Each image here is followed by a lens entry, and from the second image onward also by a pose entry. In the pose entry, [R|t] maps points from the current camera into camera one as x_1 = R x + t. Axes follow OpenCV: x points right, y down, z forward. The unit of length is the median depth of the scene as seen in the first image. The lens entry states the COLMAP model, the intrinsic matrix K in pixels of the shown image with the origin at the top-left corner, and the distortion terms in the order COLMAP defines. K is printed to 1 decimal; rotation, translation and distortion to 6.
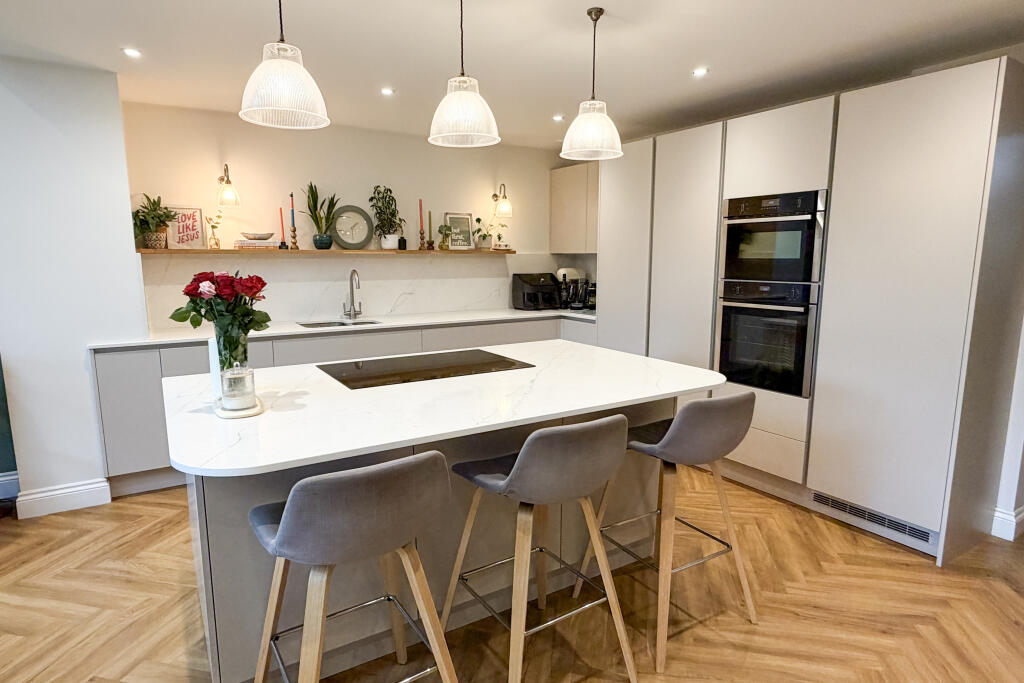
lens RADIAL K [[571.7, 0, 508.3], [0, 571.7, 338.5], [0, 0, 1]] dist [0.004391, -0.001077]
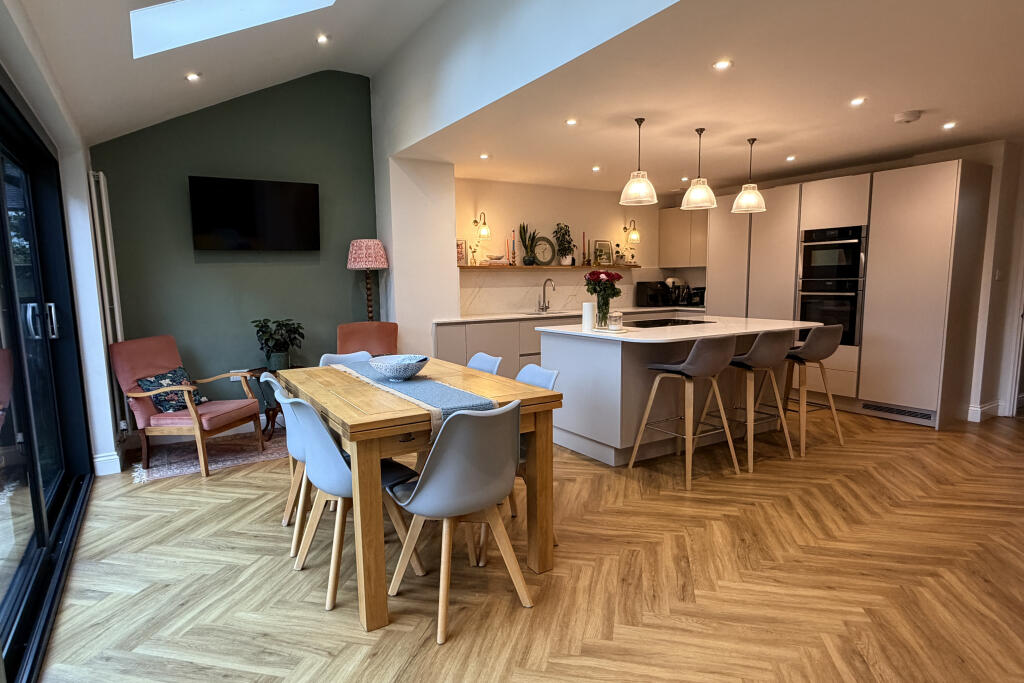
lens RADIAL K [[571.7, 0, 509.7], [0, 571.7, 347.3], [0, 0, 1]] dist [0.004391, -0.001077]
pose [[0.999902, -0.012928, -0.005362, -0.389077], [0.012781, 0.999566, -0.026545, 0.107054], [0.005703, 0.026474, 0.999633, -0.547876]]
